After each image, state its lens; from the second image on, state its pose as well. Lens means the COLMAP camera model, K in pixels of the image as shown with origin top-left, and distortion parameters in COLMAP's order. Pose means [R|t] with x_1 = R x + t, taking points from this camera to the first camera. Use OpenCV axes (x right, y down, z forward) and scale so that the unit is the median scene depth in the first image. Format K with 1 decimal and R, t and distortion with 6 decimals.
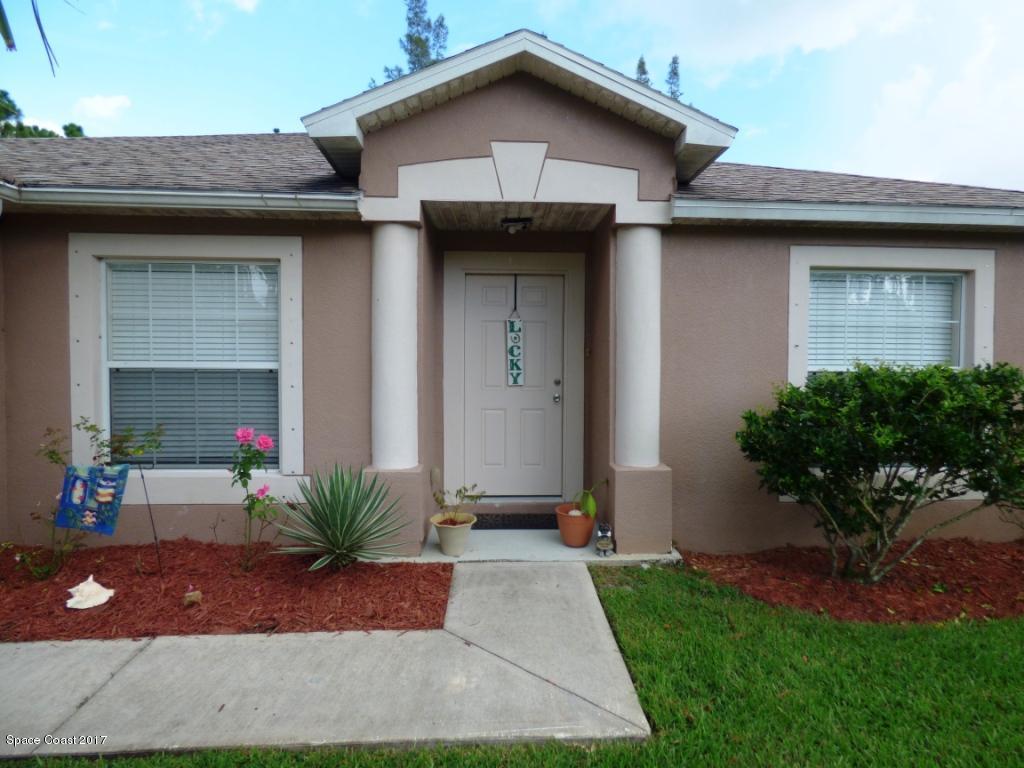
lens RADIAL K [[626.1, 0, 511.5], [0, 626.1, 378.6], [0, 0, 1]] dist [0.008410, 0.003394]
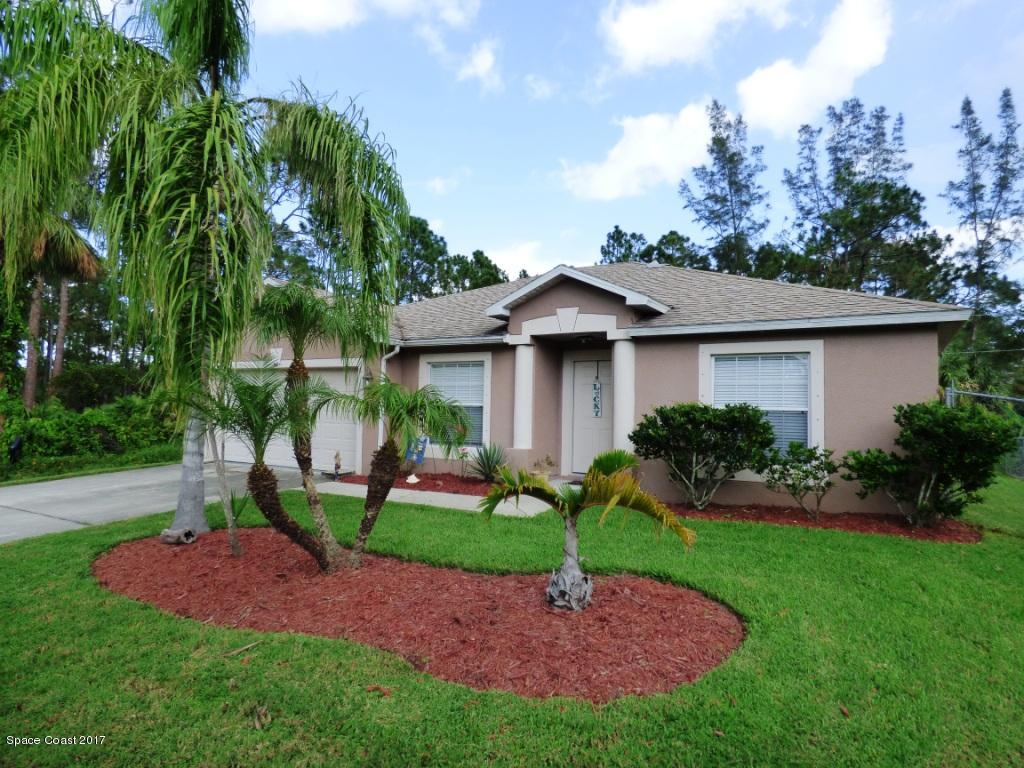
lens RADIAL K [[626.1, 0, 511.5], [0, 626.1, 378.6], [0, 0, 1]] dist [0.008410, 0.003394]
pose [[0.838197, -0.020601, -0.544978, 1.060757], [-0.029865, 0.996053, -0.083586, 0.081227], [0.544549, 0.086337, 0.834274, -0.990186]]
